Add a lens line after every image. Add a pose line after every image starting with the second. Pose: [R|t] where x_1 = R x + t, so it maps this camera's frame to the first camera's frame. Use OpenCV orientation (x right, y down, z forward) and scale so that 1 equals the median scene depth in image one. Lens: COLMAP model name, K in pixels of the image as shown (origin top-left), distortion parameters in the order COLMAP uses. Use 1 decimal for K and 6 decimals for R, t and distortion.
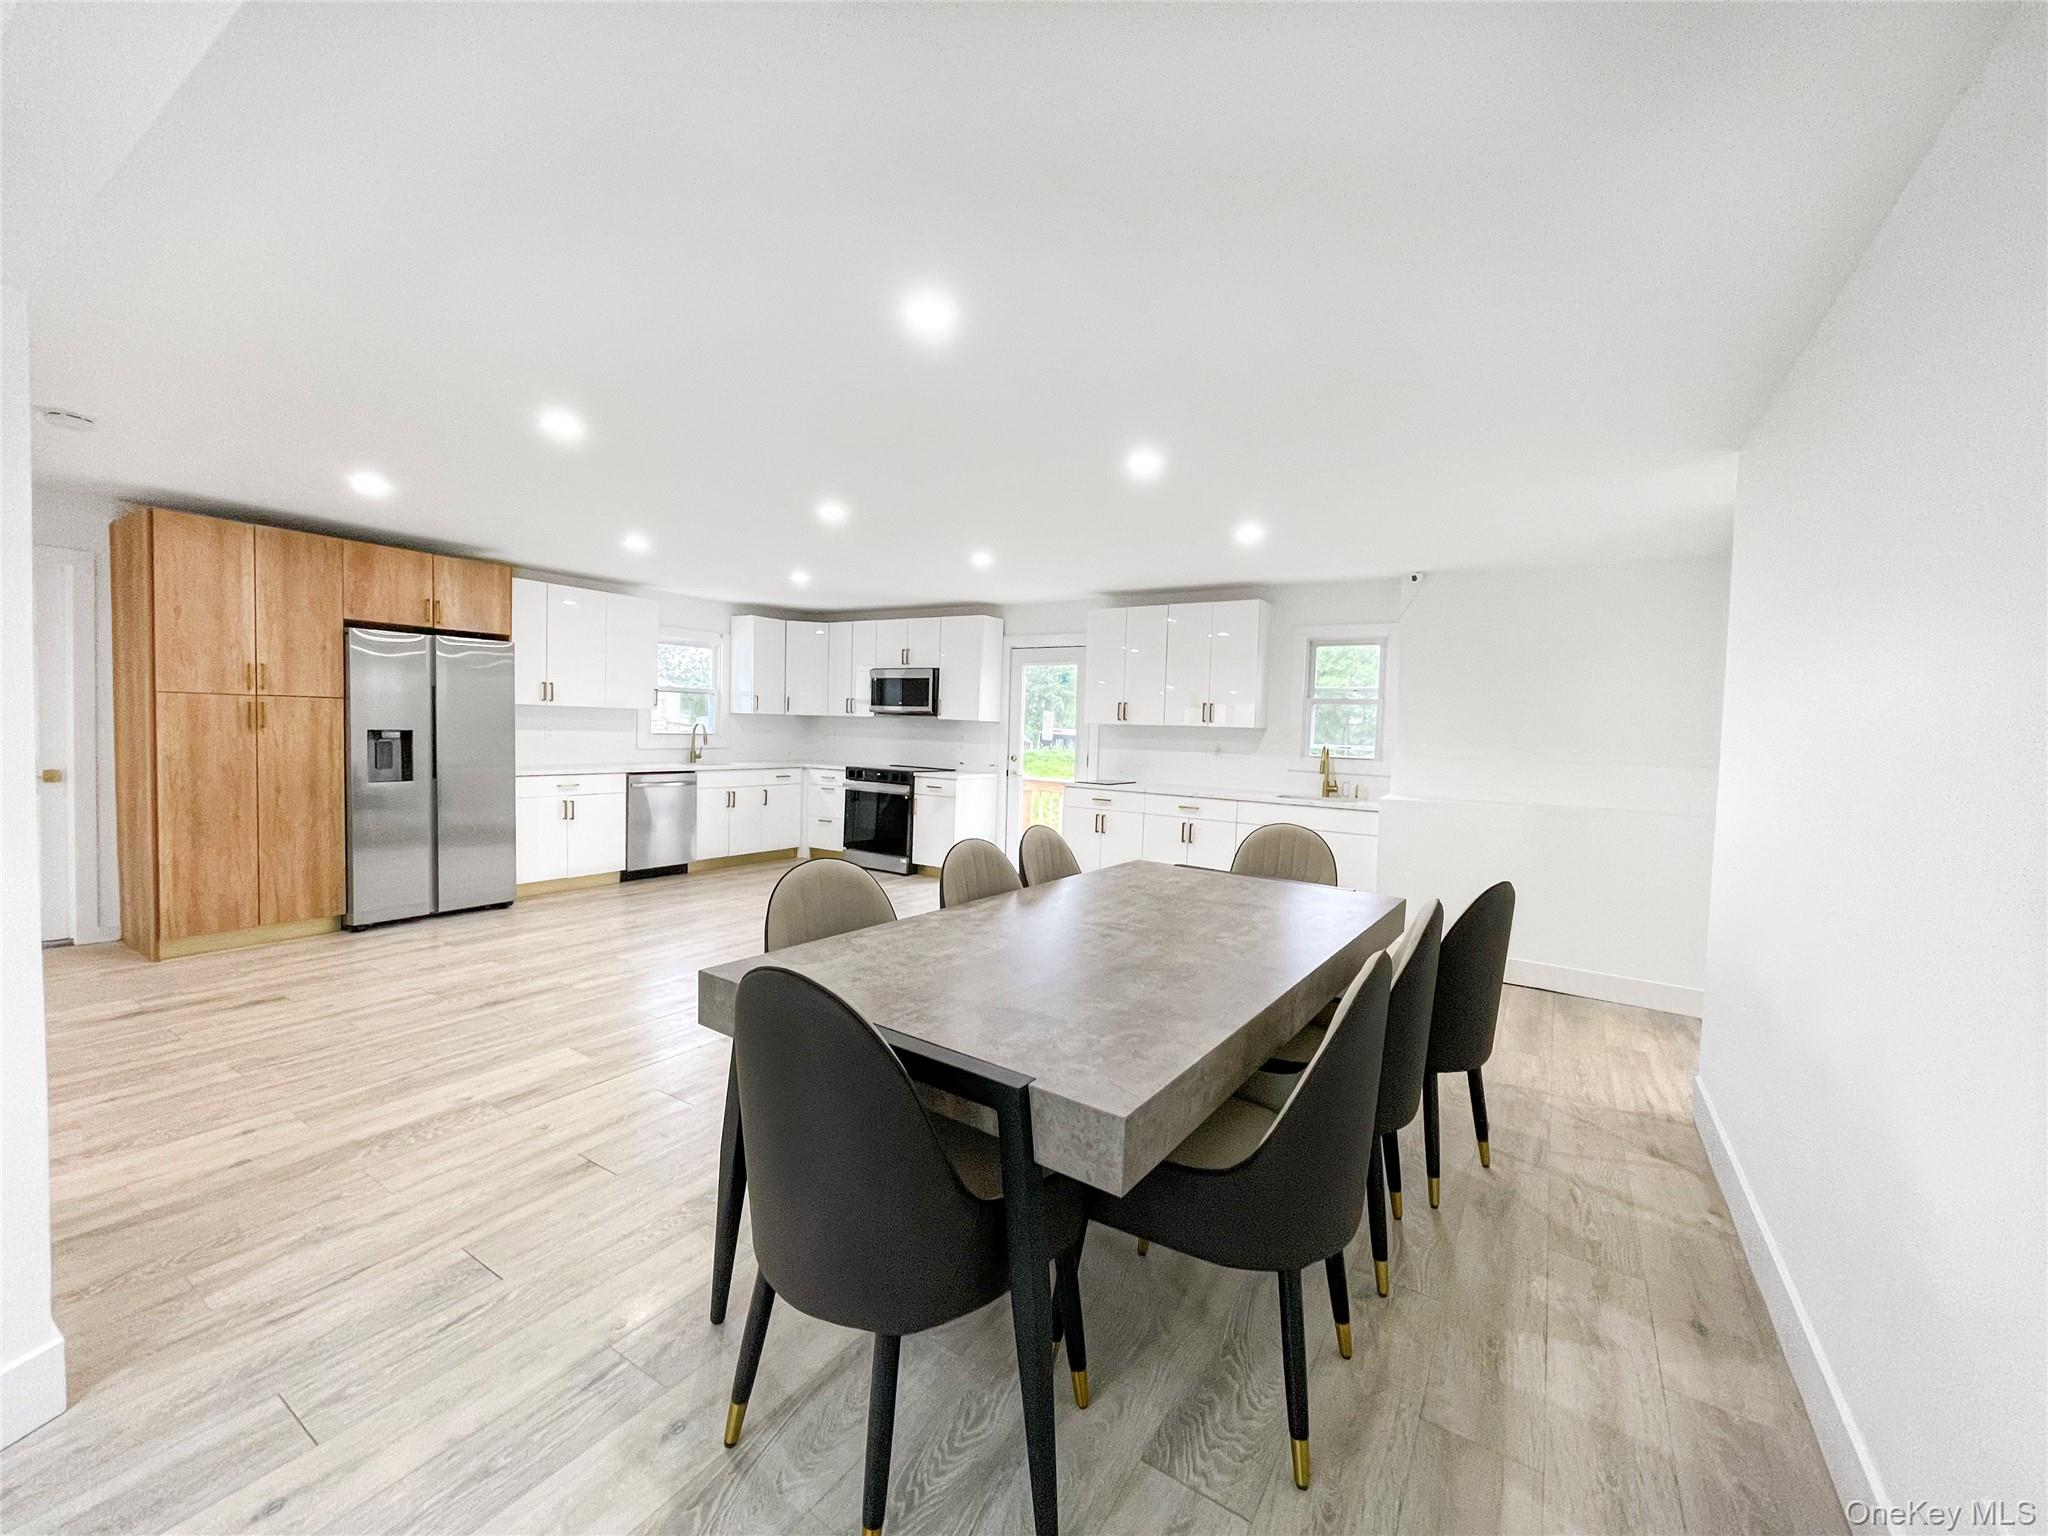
lens RADIAL K [[823.3, 0, 1019.0], [0, 823.3, 765.2], [0, 0, 1]] dist [-0.003441, -0.000012]
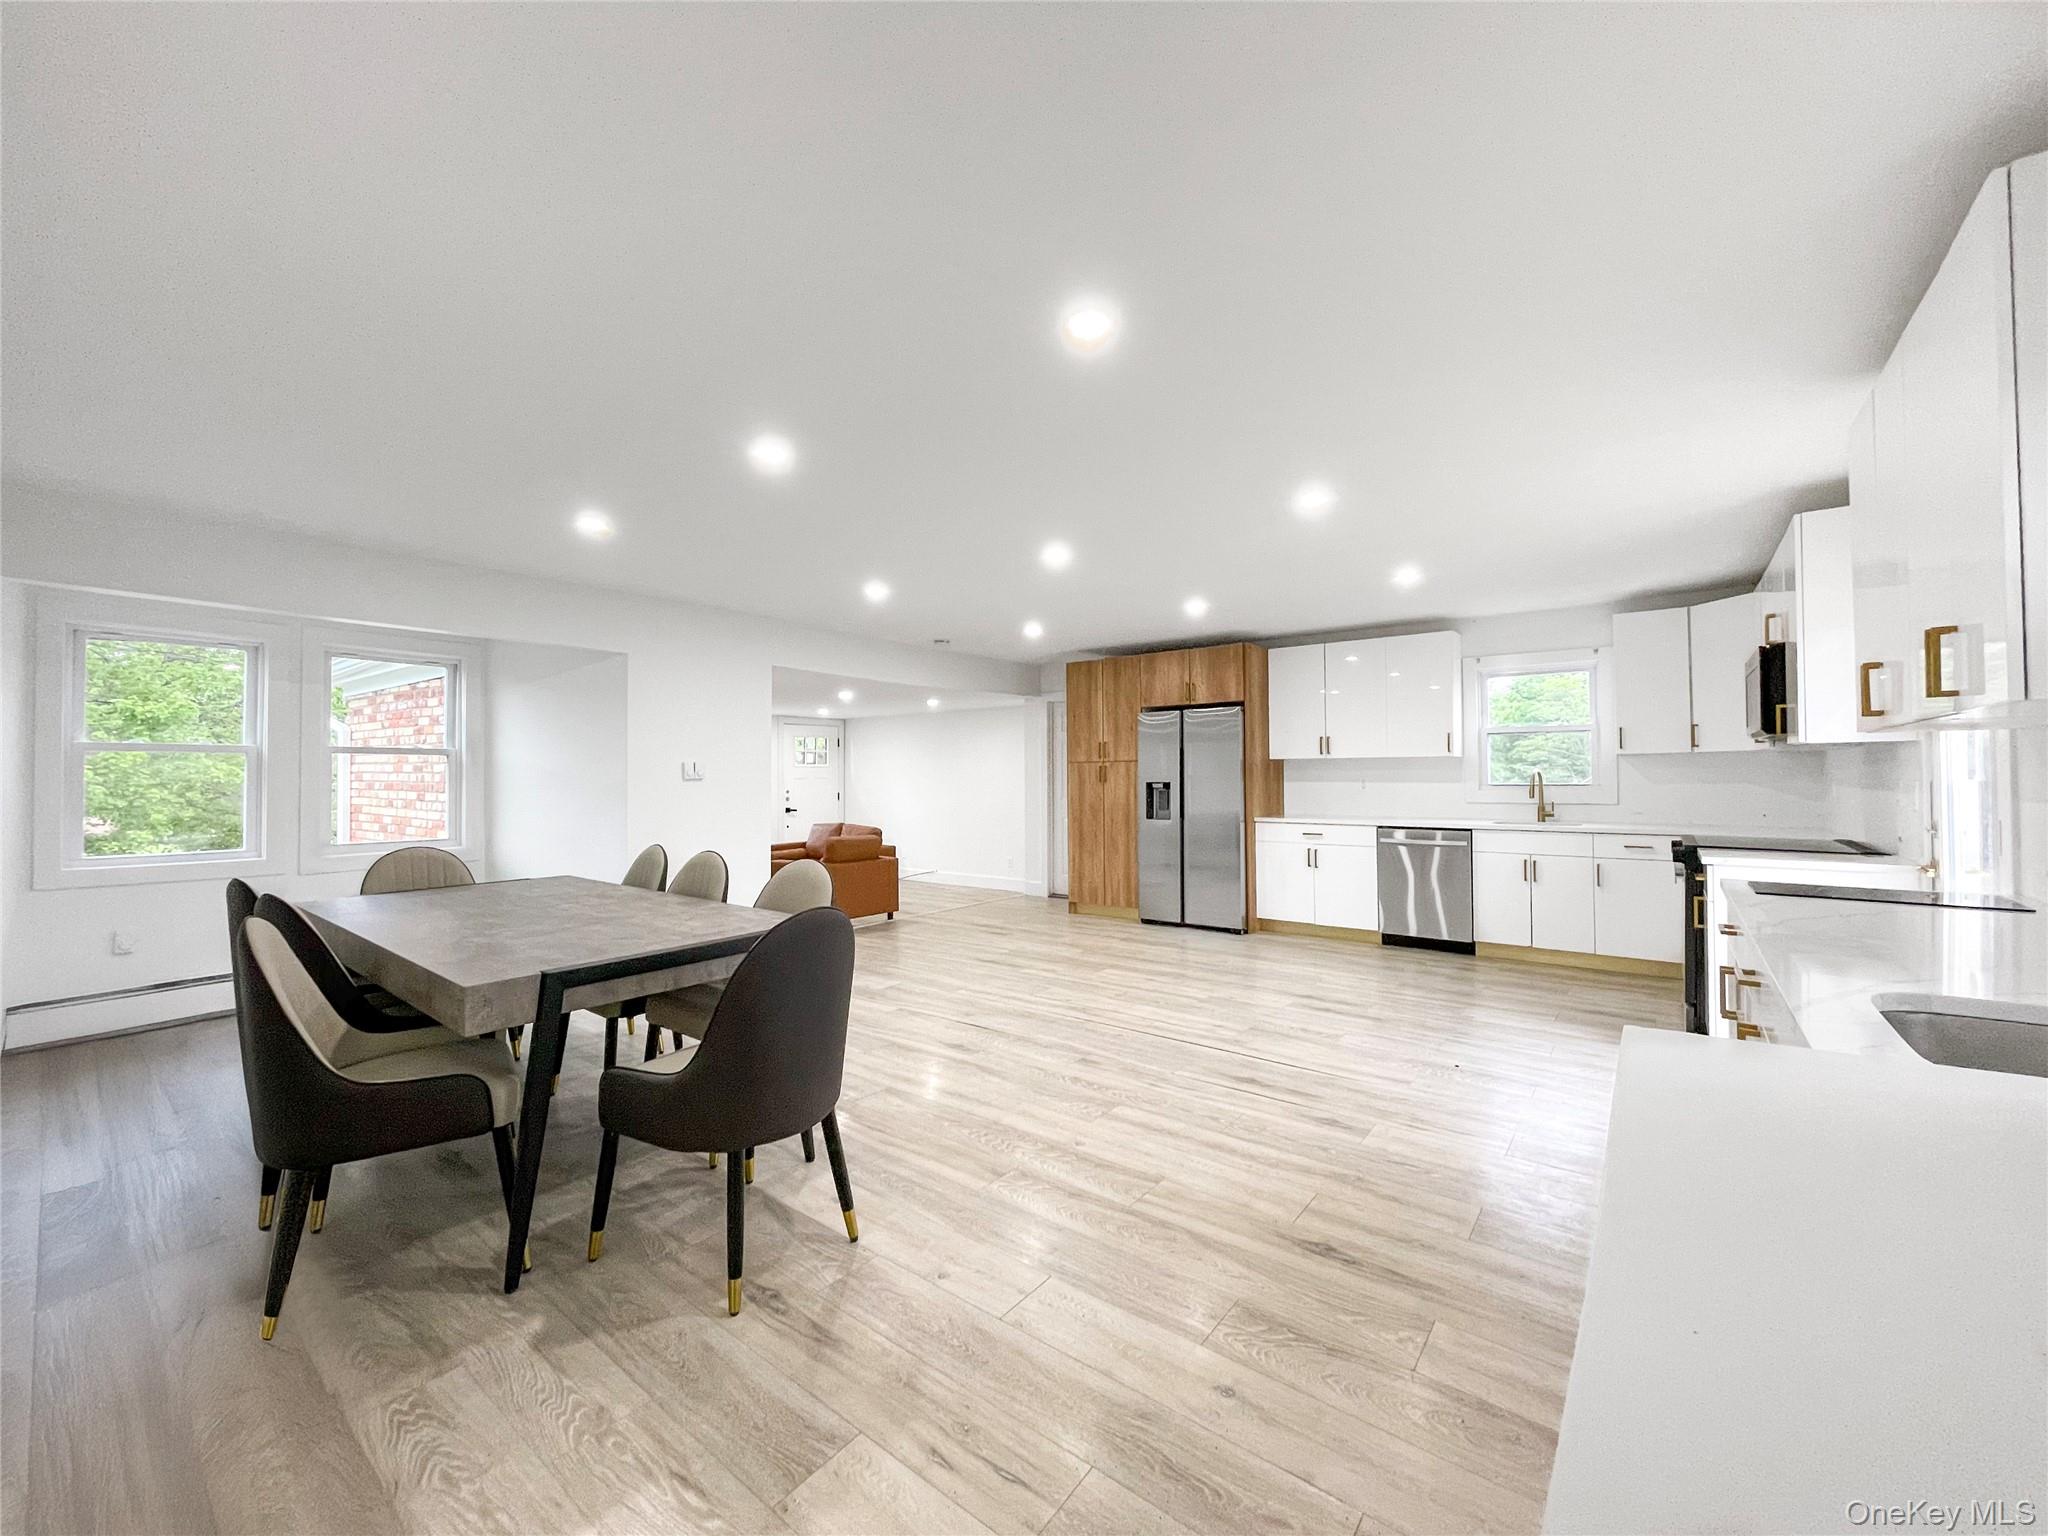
lens RADIAL K [[830.0, 0, 1014.4], [0, 830.0, 761.6], [0, 0, 1]] dist [-0.000490, 0.000164]
pose [[-0.088704, -0.045783, -0.995005, 0.658179], [-0.043416, 0.998171, -0.042058, -0.008042], [0.995111, 0.039468, -0.090529, 0.883765]]
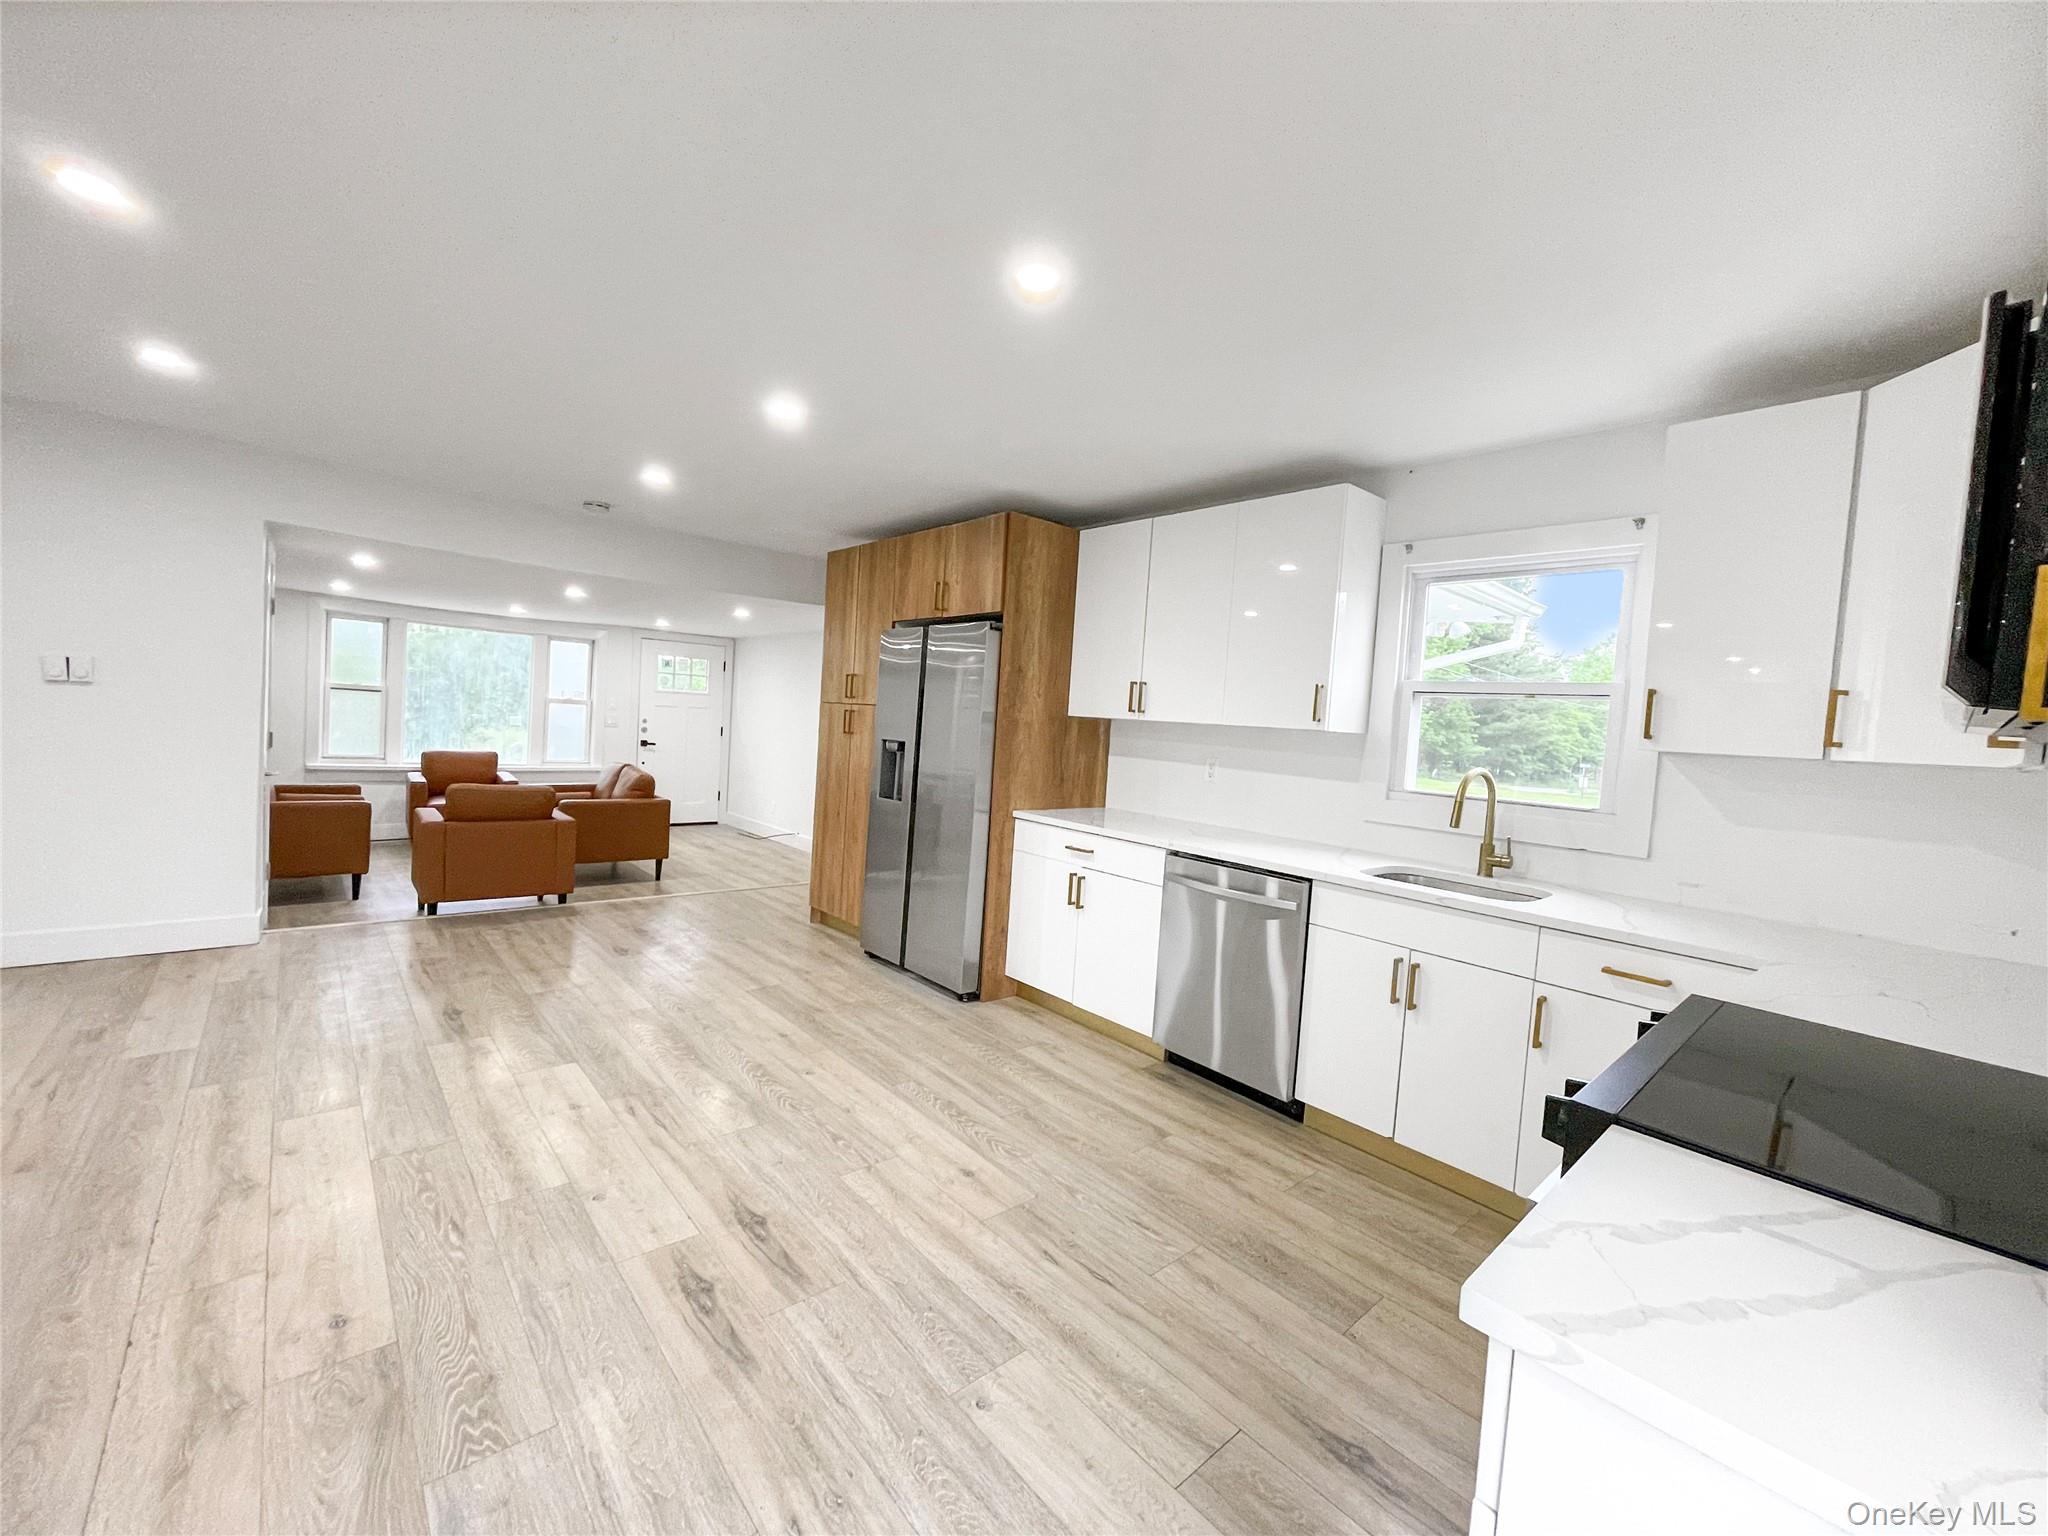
lens RADIAL K [[831.1, 0, 1015.8], [0, 831.1, 760.3], [0, 0, 1]] dist [-0.002273, -0.000081]
pose [[-0.267440, 0.001043, -0.963574, 0.053301], [-0.117834, 0.992459, 0.033779, -0.067088], [0.956343, 0.122576, -0.265300, 1.363488]]
